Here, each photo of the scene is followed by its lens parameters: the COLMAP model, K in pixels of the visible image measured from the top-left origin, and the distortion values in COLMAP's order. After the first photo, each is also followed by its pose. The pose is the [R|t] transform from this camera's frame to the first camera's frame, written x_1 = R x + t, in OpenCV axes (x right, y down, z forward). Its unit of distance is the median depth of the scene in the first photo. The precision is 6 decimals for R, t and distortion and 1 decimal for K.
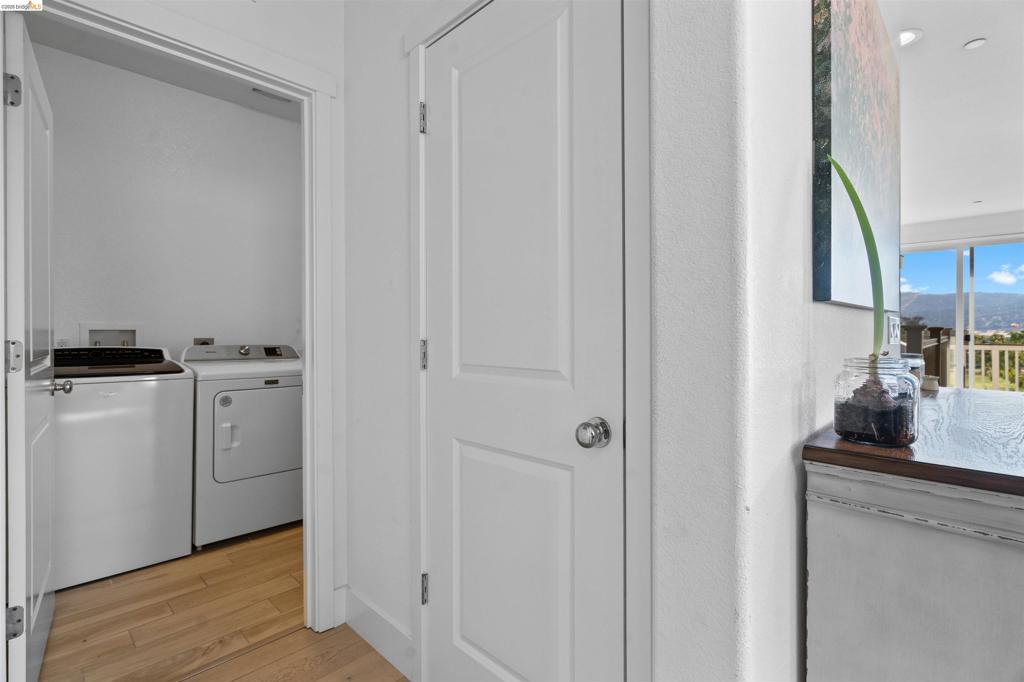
lens RADIAL K [[471.2, 0, 511.1], [0, 471.2, 326.3], [0, 0, 1]] dist [0.000896, 0.000738]
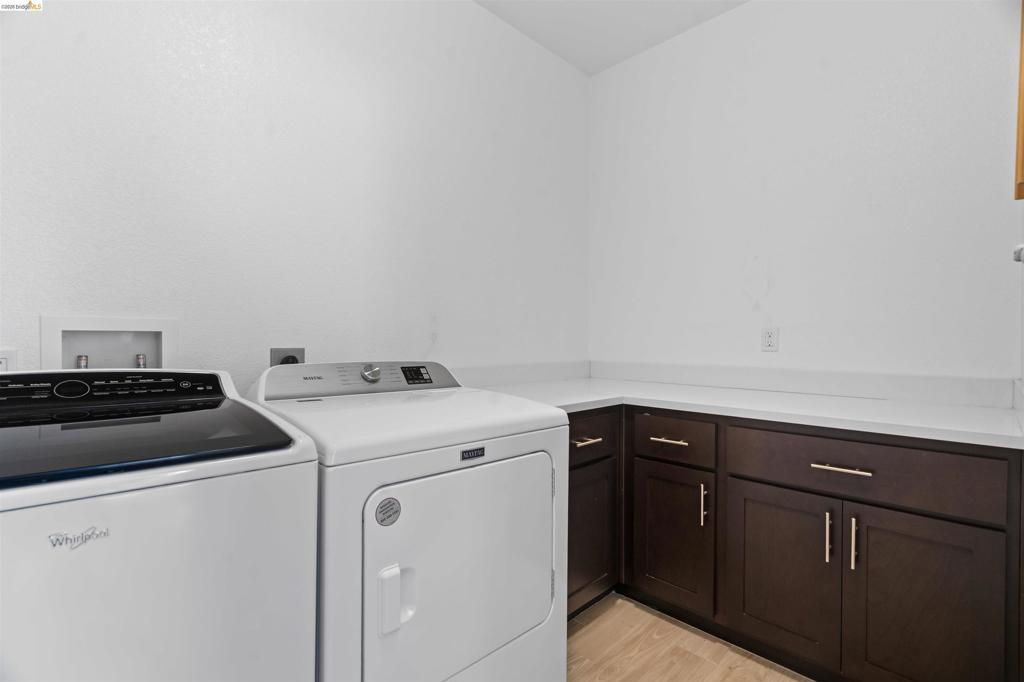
lens RADIAL K [[469.9, 0, 509.9], [0, 469.9, 344.4], [0, 0, 1]] dist [-0.001661, 0.000432]
pose [[0.999615, 0.003091, -0.027563, -0.453298], [-0.002418, 0.999699, 0.024414, 0.008338], [0.027631, -0.024338, 0.999322, 0.563063]]
